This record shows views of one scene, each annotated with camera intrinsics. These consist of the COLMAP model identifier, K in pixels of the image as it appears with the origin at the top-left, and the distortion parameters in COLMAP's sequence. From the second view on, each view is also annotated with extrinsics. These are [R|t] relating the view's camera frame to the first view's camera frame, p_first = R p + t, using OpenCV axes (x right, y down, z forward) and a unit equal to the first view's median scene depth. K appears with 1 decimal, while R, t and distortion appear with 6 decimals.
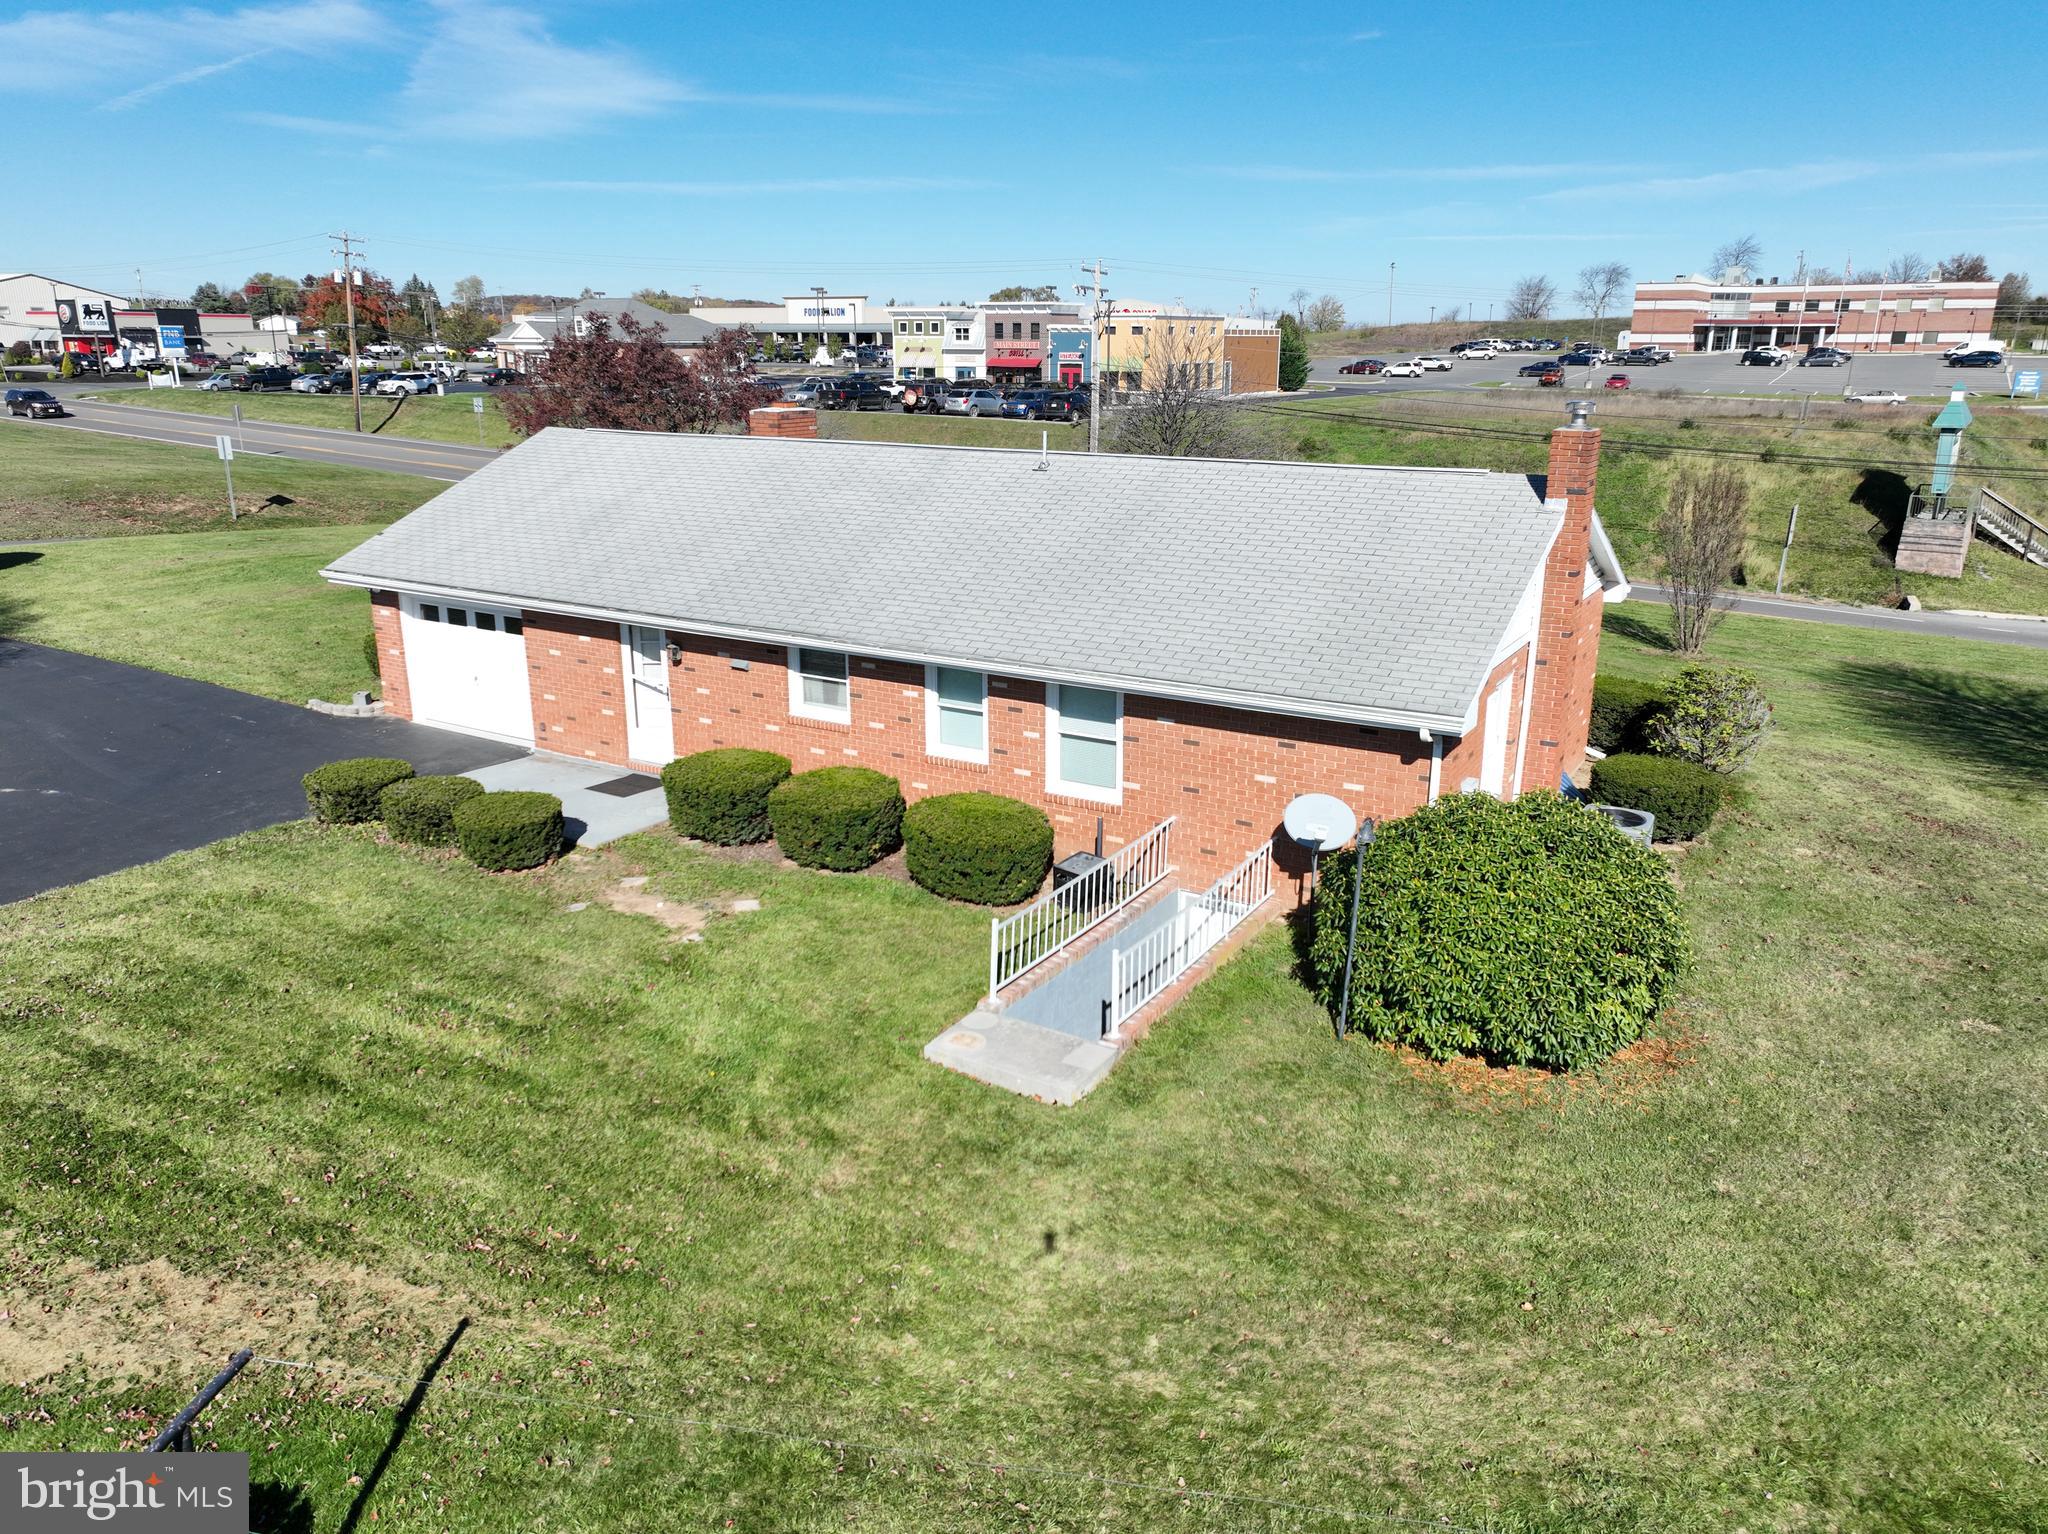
lens RADIAL K [[1427.2, 0, 1021.4], [0, 1427.2, 766.6], [0, 0, 1]] dist [-0.003701, 0.020105]
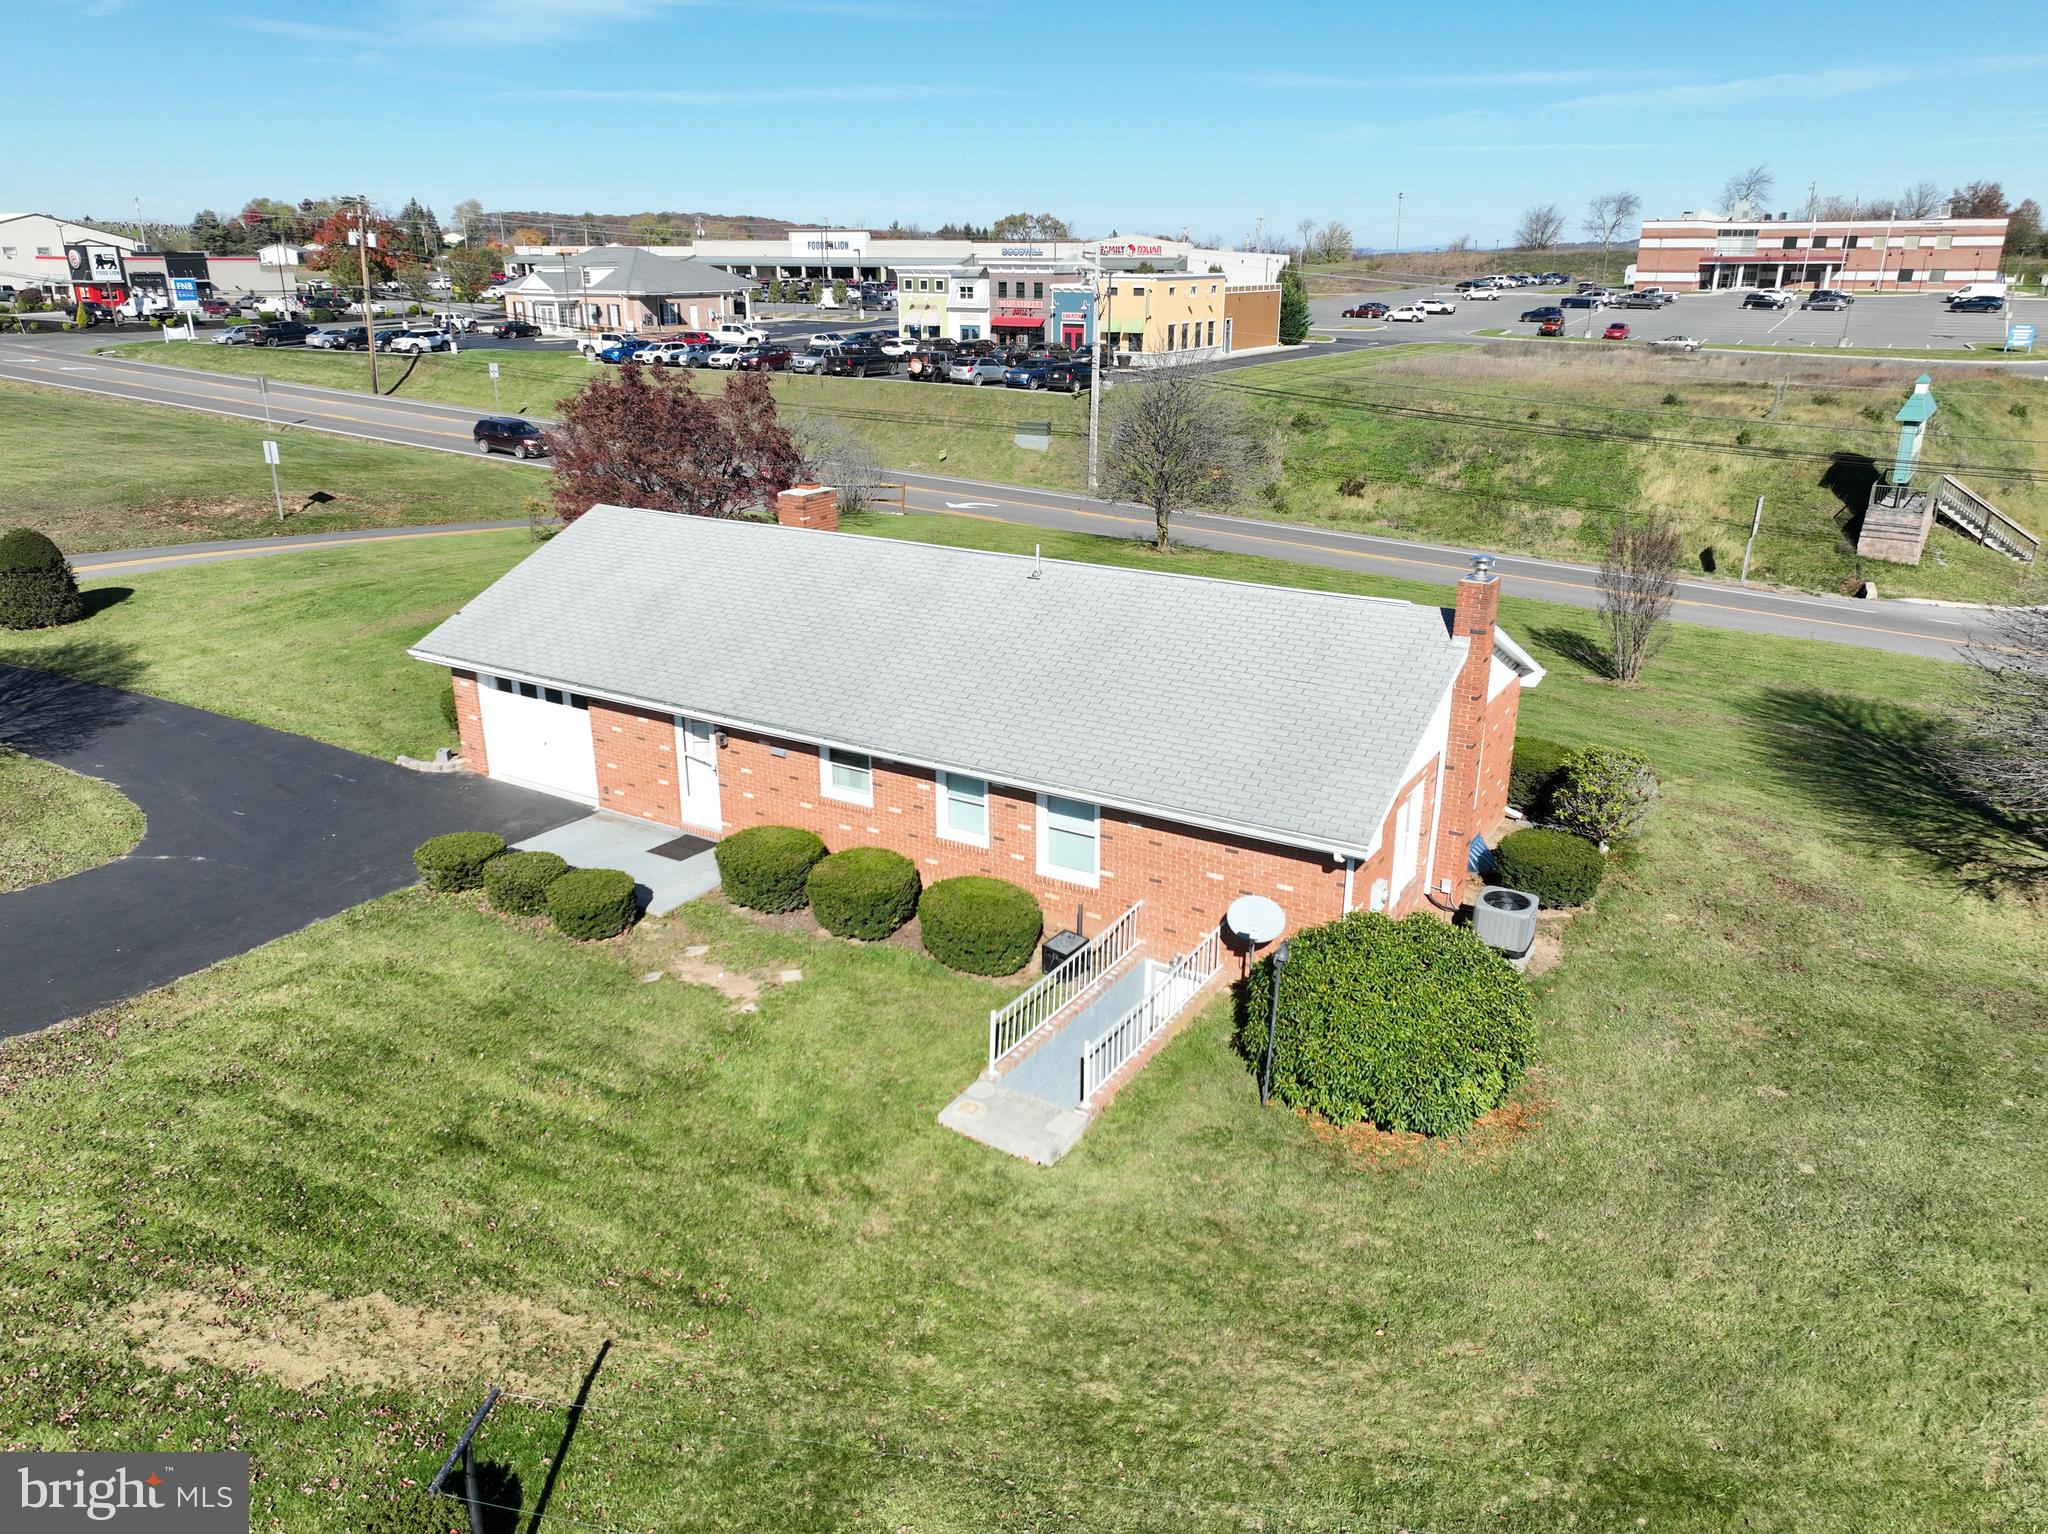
lens RADIAL K [[1427.2, 0, 1019.8], [0, 1427.2, 766.1], [0, 0, 1]] dist [-0.003701, 0.020105]
pose [[0.999986, -0.000756, -0.005224, 0.009457], [0.001036, 0.998549, 0.053836, -0.142004], [0.005176, -0.053840, 0.998536, -0.202845]]
